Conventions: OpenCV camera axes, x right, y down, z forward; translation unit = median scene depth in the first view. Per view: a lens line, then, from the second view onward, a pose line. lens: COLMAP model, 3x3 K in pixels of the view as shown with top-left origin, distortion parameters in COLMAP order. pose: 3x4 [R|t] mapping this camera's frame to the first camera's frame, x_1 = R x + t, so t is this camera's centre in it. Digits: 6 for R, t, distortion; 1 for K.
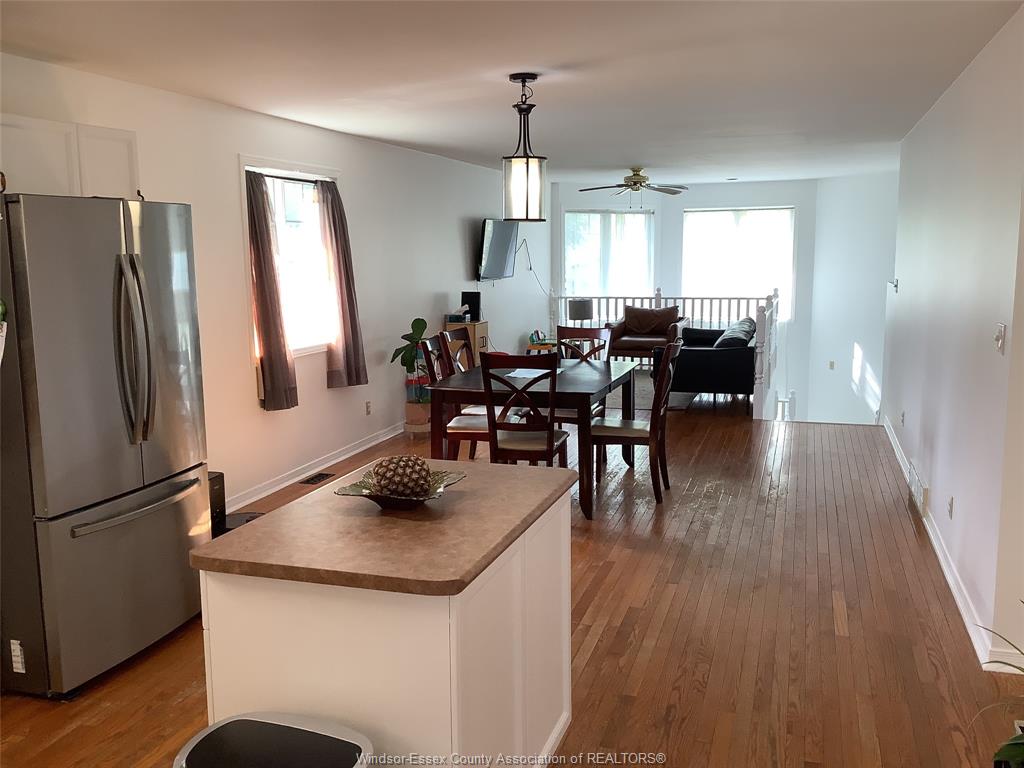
lens RADIAL K [[902.1, 0, 512.0], [0, 902.1, 384.0], [0, 0, 1]] dist [0.058941, -0.101967]
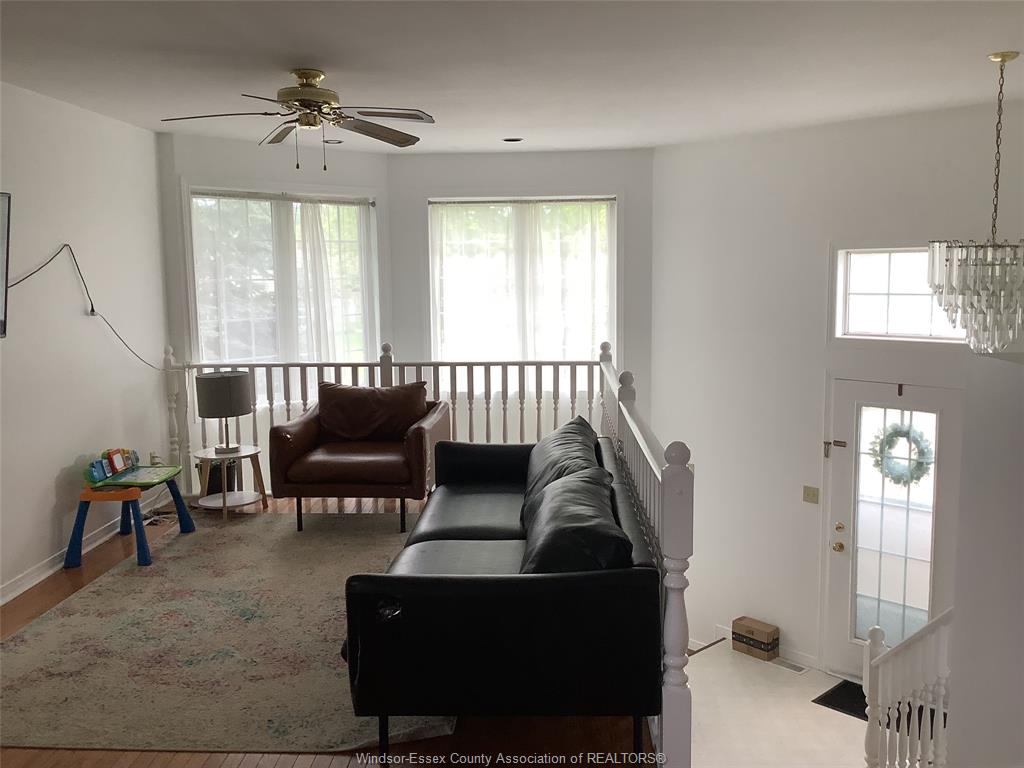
lens RADIAL K [[902.1, 0, 512.0], [0, 902.1, 384.0], [0, 0, 1]] dist [0.058941, -0.101967]
pose [[0.962643, -0.033327, 0.268716, 0.092716], [0.039125, 0.999102, -0.016247, -0.073273], [-0.267933, 0.026153, 0.963083, 0.488994]]
